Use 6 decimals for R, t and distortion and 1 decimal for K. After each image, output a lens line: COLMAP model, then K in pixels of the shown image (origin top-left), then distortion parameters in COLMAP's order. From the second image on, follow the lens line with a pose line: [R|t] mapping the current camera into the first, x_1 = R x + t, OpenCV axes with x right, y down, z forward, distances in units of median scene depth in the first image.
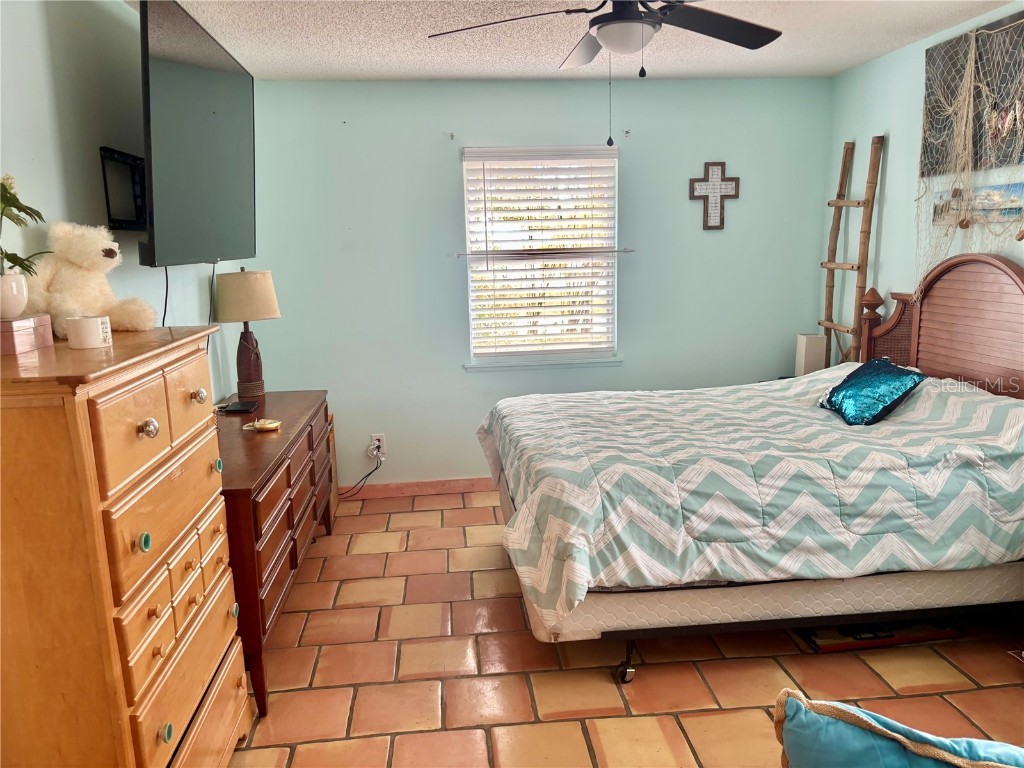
lens RADIAL K [[771.6, 0, 505.8], [0, 771.6, 384.8], [0, 0, 1]] dist [0.057619, -0.068294]
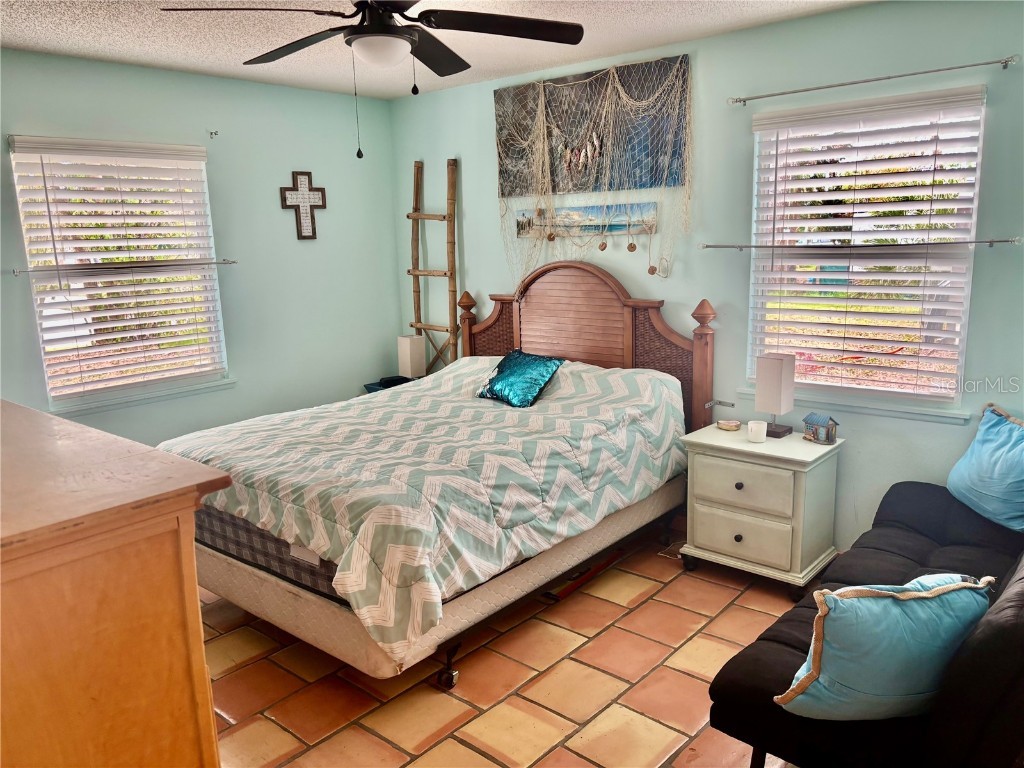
lens RADIAL K [[777.5, 0, 516.1], [0, 777.5, 390.9], [0, 0, 1]] dist [0.072130, -0.081623]
pose [[0.718511, -0.136269, 0.682035, -0.441265], [0.136148, 0.989204, 0.054212, -0.046708], [-0.682060, 0.053906, 0.729307, 0.172821]]
